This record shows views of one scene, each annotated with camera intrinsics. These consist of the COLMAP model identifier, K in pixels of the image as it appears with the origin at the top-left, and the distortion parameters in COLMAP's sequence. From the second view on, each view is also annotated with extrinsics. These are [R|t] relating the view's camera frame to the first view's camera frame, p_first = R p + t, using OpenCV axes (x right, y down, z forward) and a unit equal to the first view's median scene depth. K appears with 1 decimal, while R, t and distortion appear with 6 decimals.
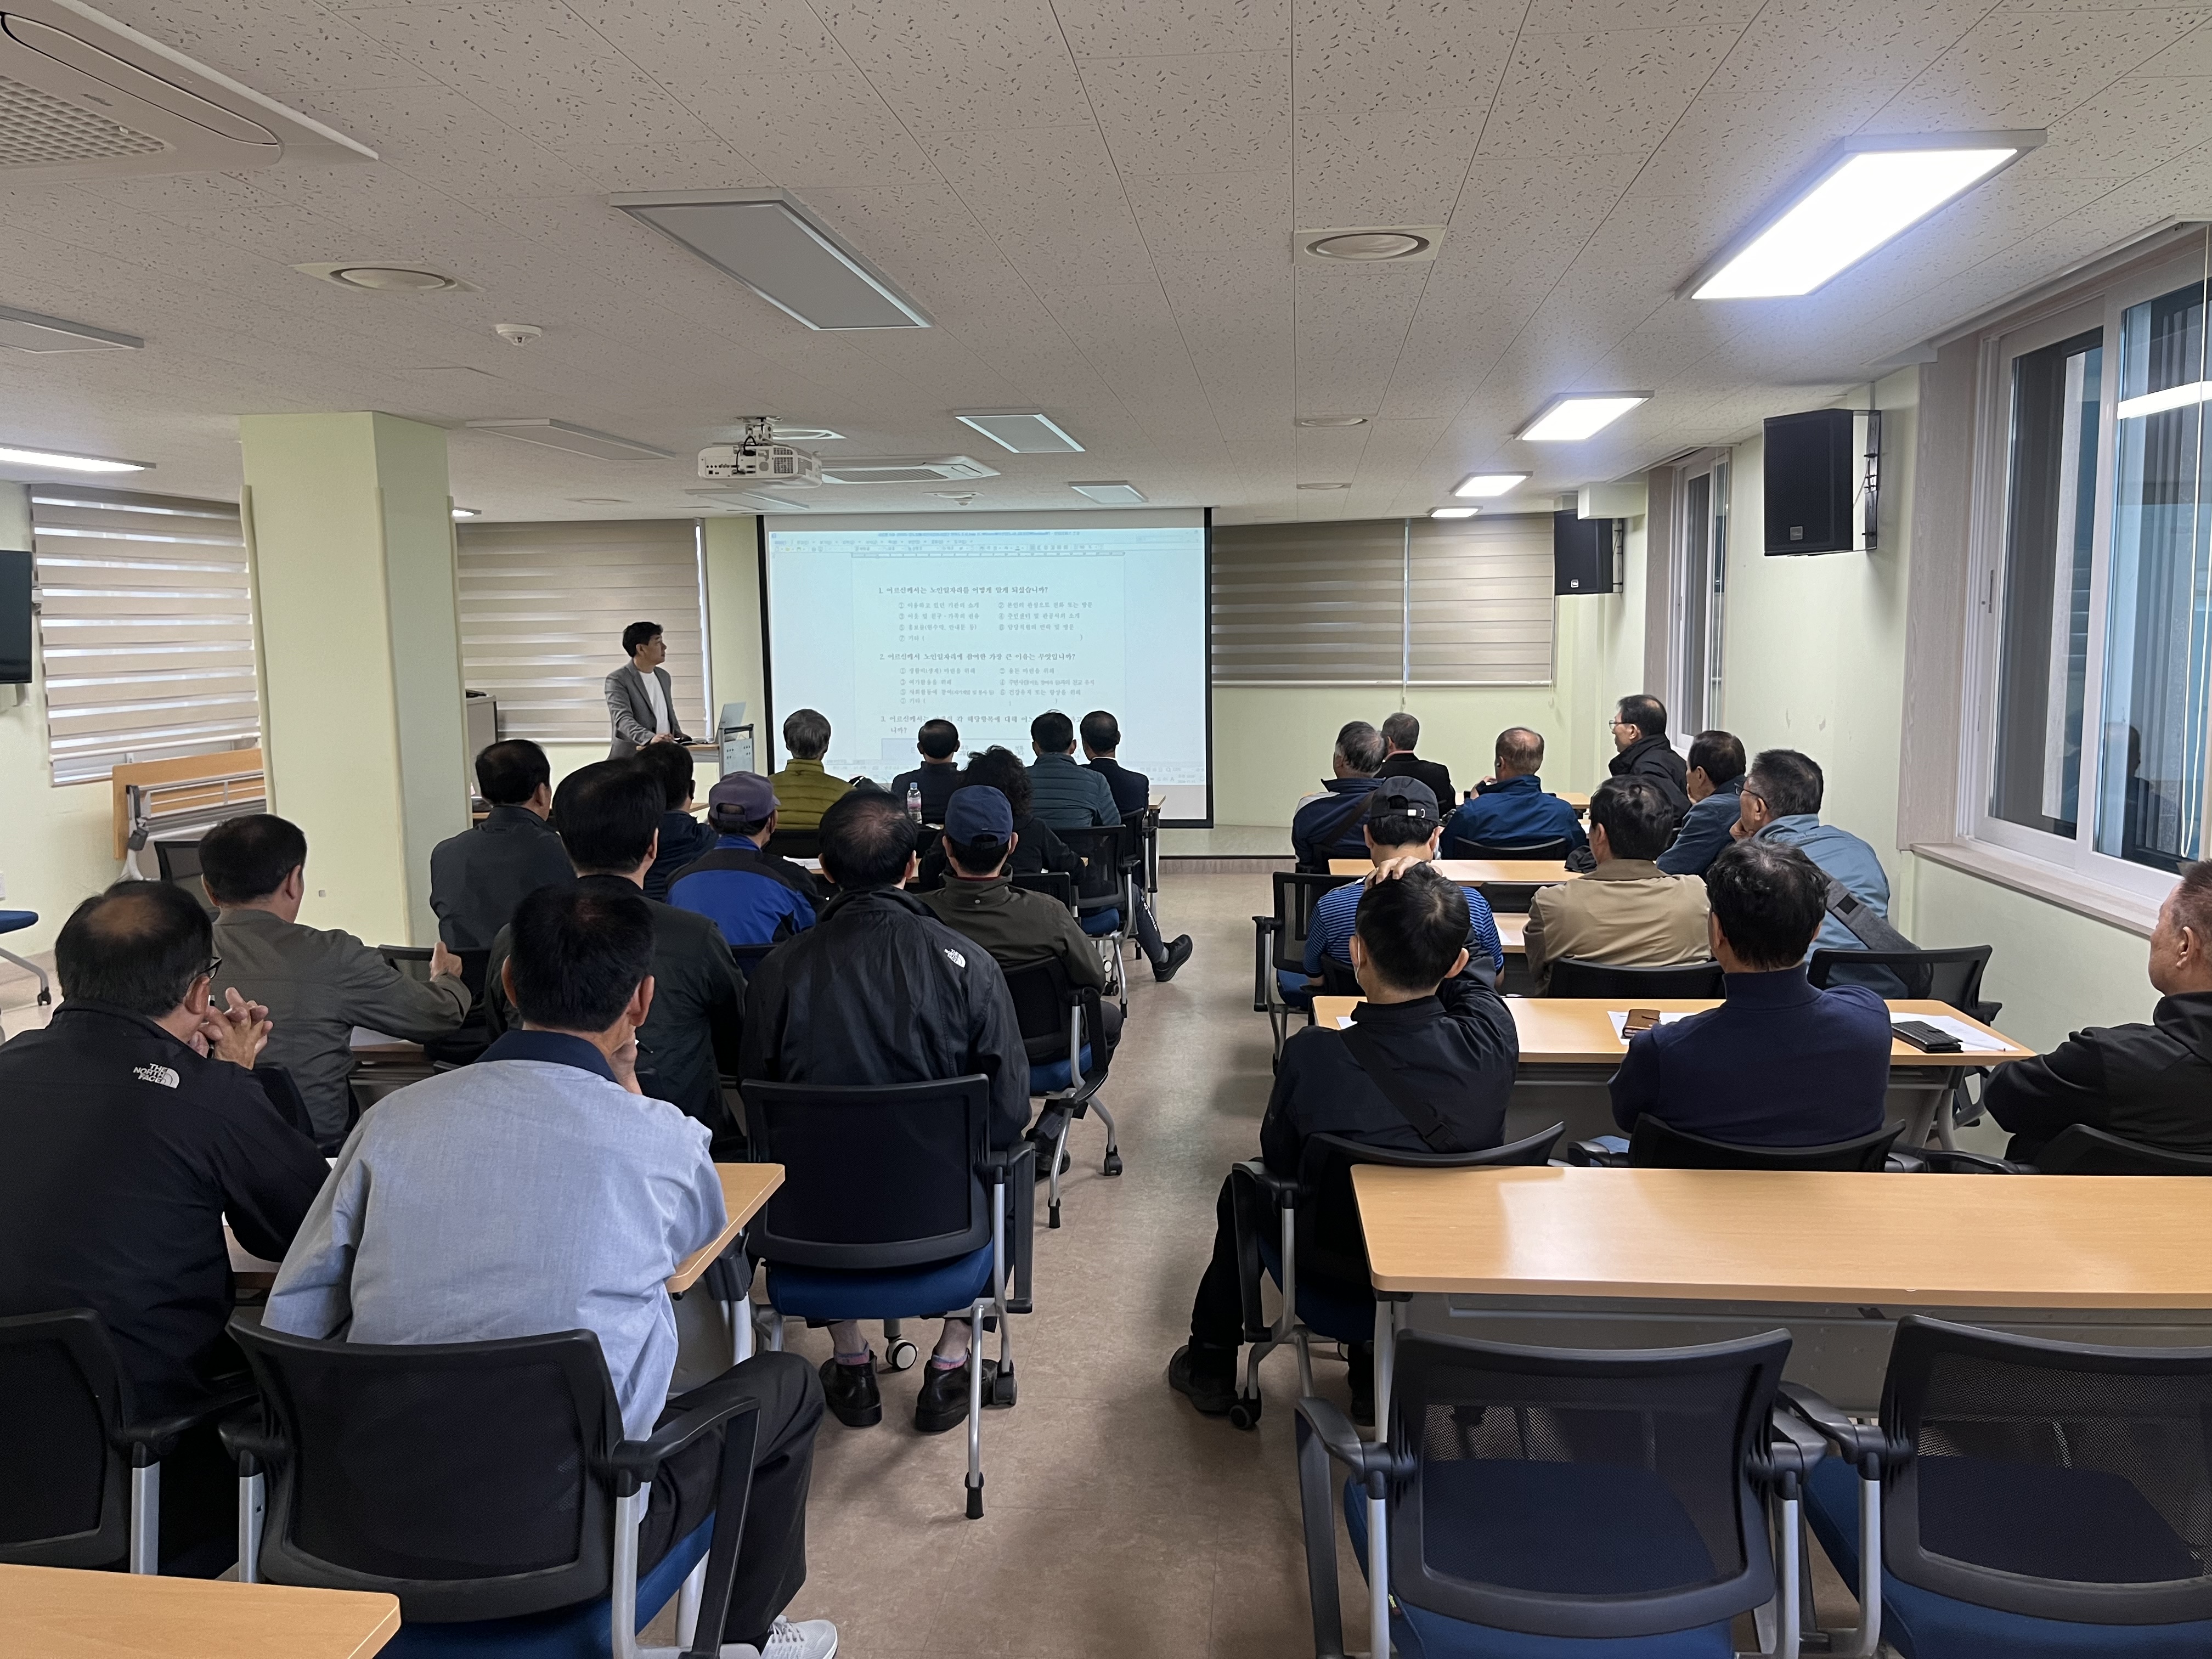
lens RADIAL K [[1672.4, 0, 1115.4], [0, 1672.4, 835.3], [0, 0, 1]] dist [0.065919, -0.086734]
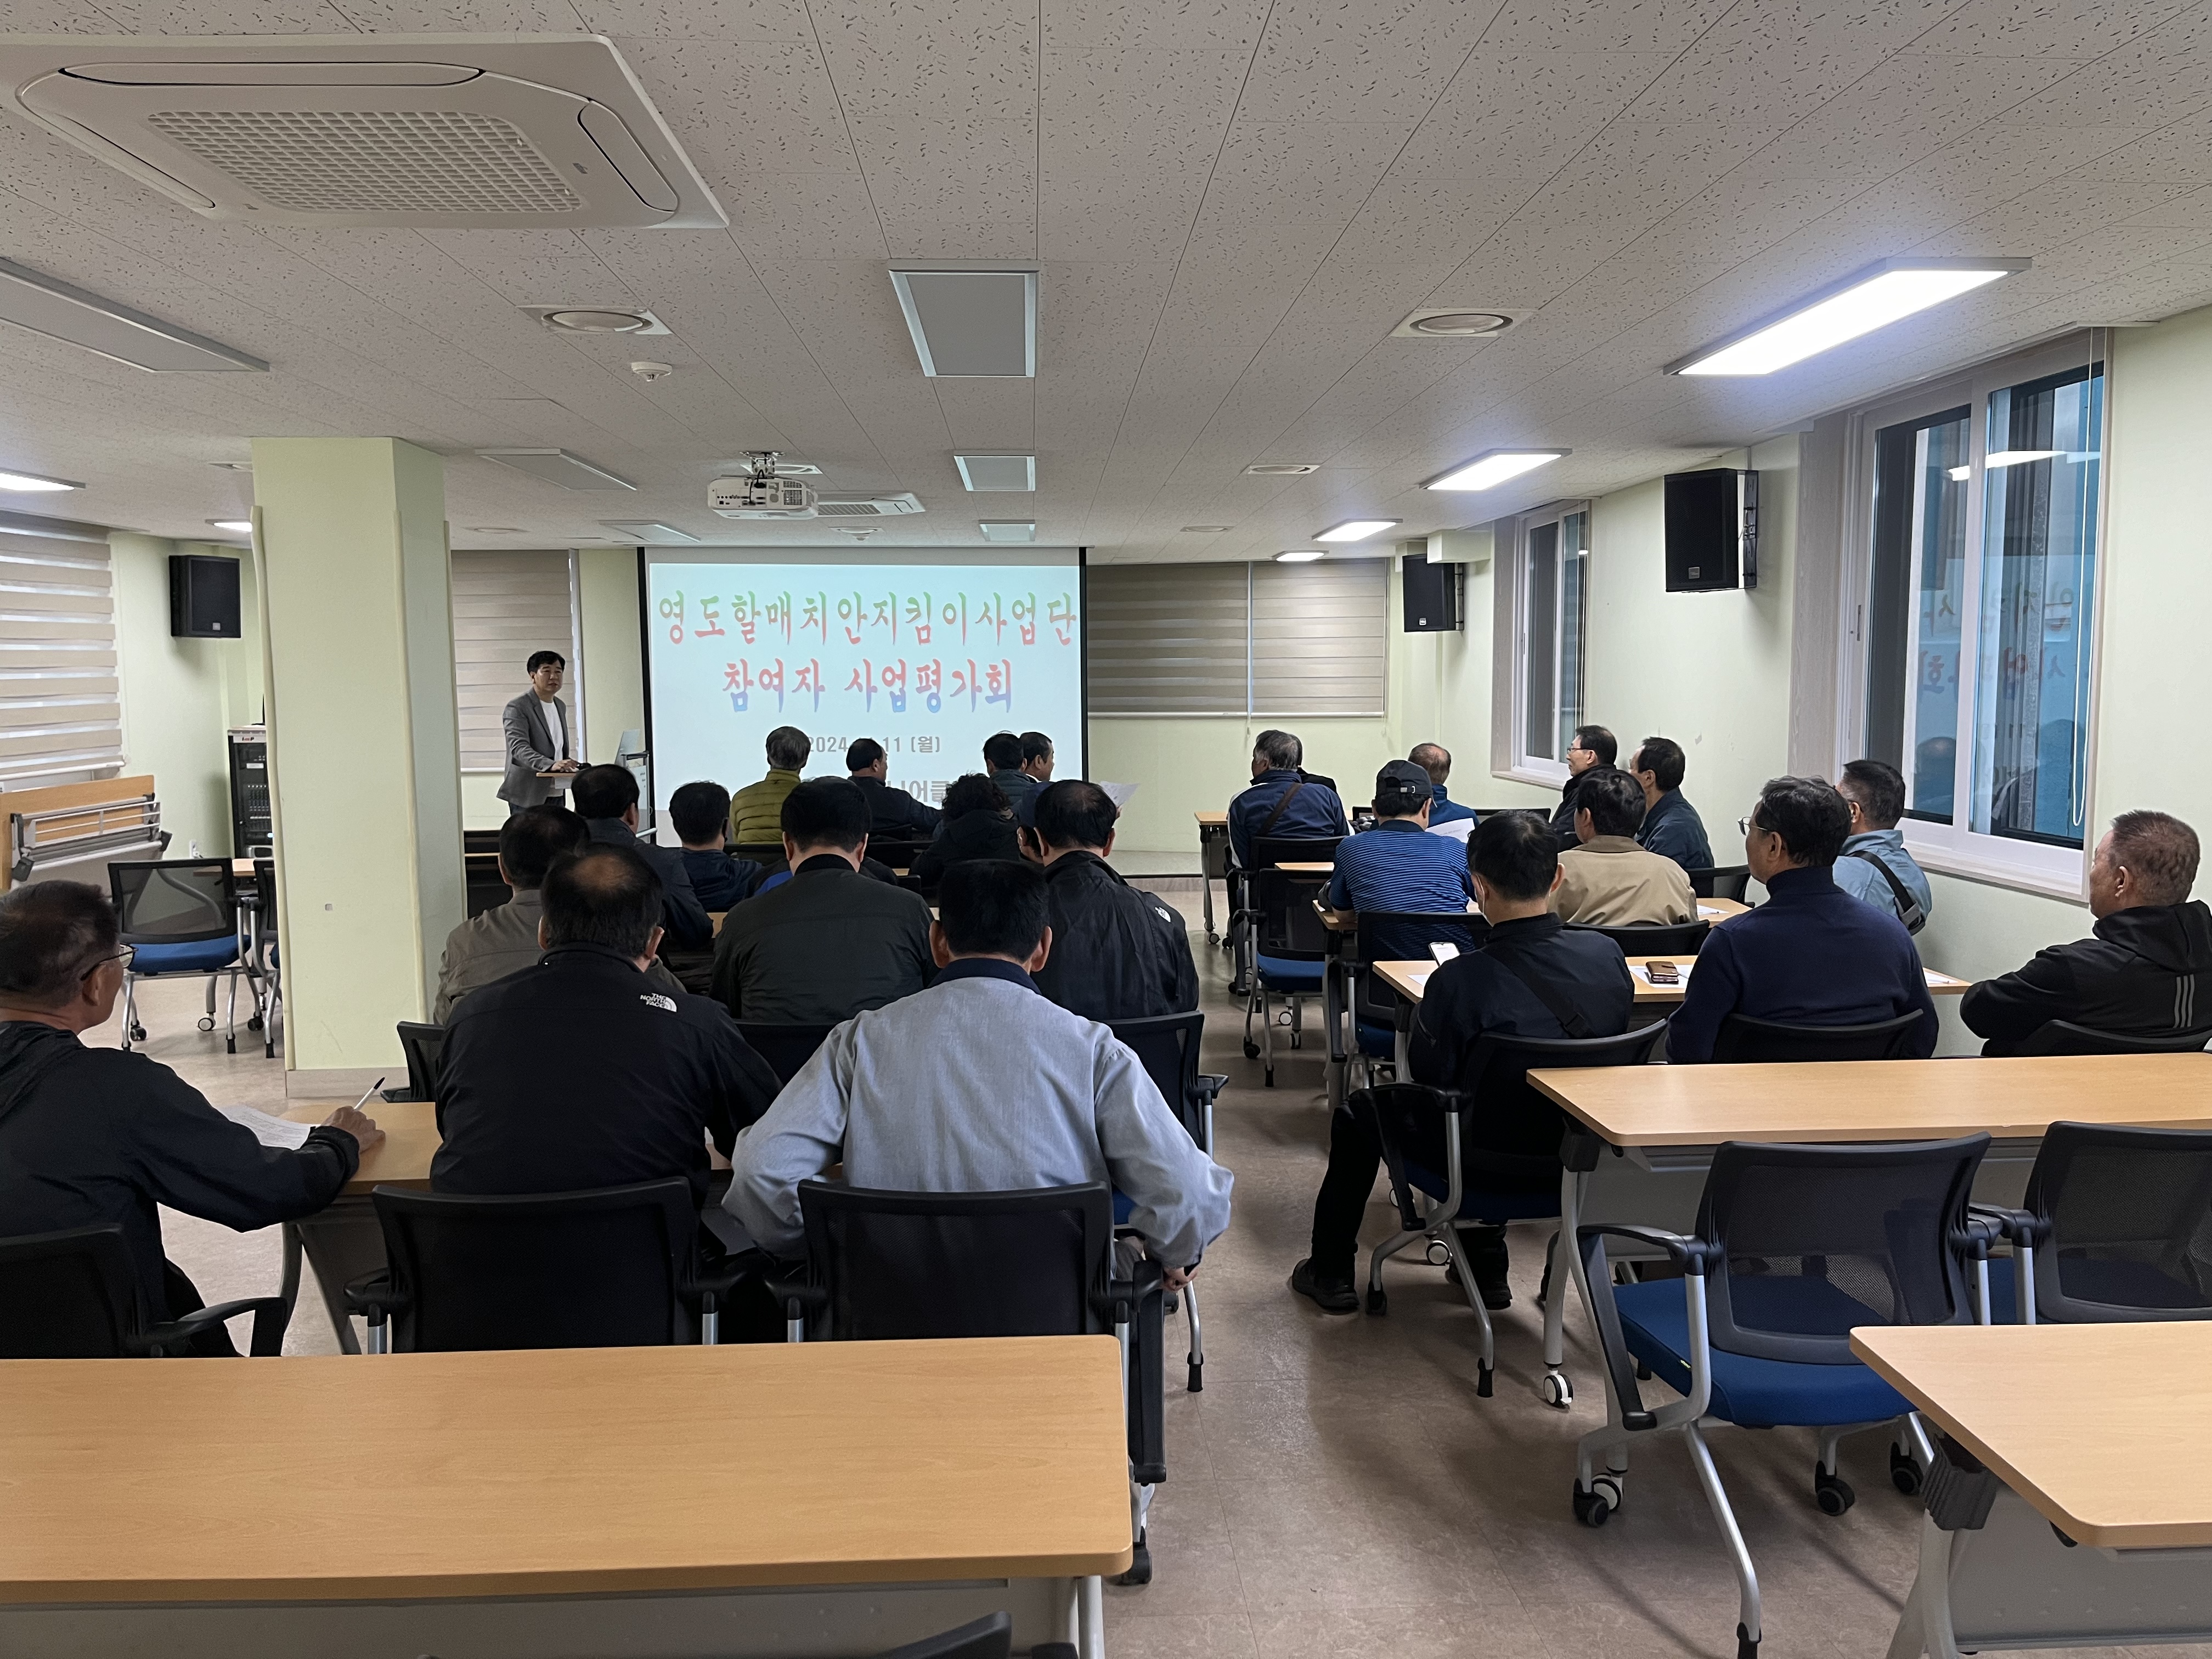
lens RADIAL K [[1672.4, 0, 1114.3], [0, 1672.4, 836.2], [0, 0, 1]] dist [0.065919, -0.086734]
pose [[0.987592, -0.010940, 0.156660, -0.144573], [0.015025, 0.999577, -0.024919, 0.021804], [-0.156321, 0.026963, 0.987338, -0.070492]]
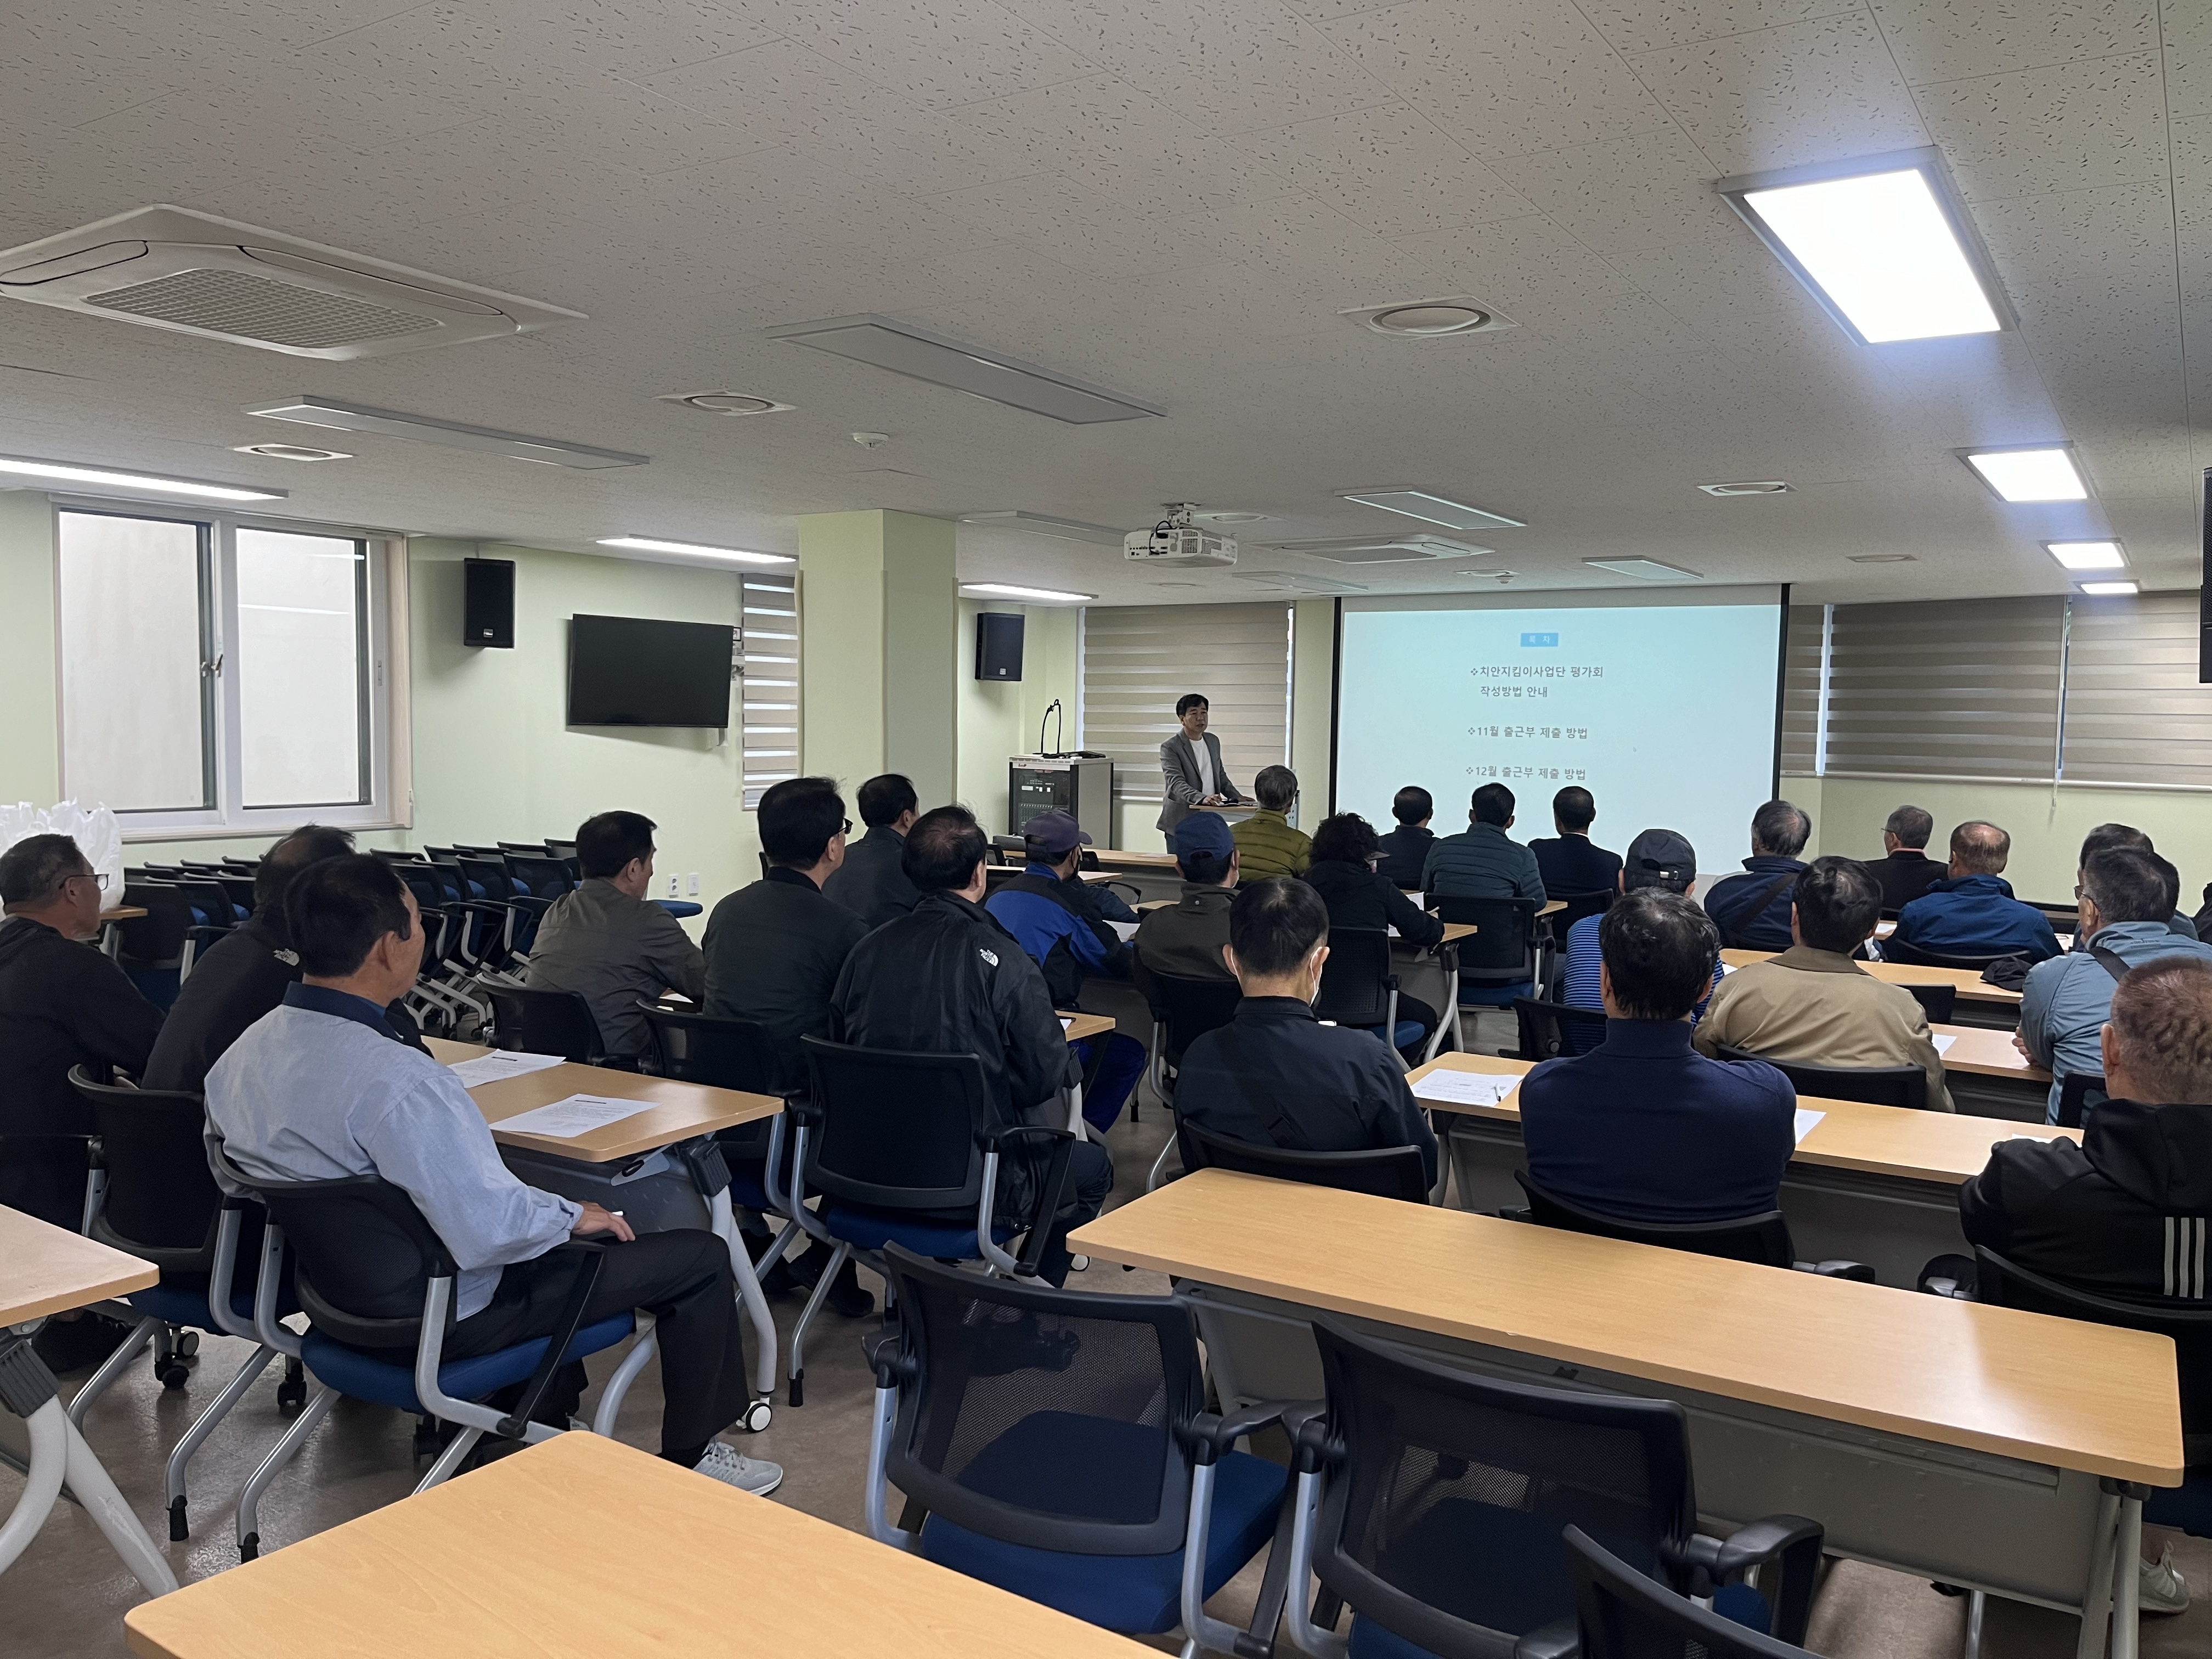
lens RADIAL K [[1672.4, 0, 1119.6], [0, 1672.4, 840.7], [0, 0, 1]] dist [0.065919, -0.086734]
pose [[0.894168, 0.060347, -0.443645, 0.231650], [-0.081900, 0.996202, -0.029562, 0.009574], [0.440176, 0.062768, 0.895715, -0.001534]]
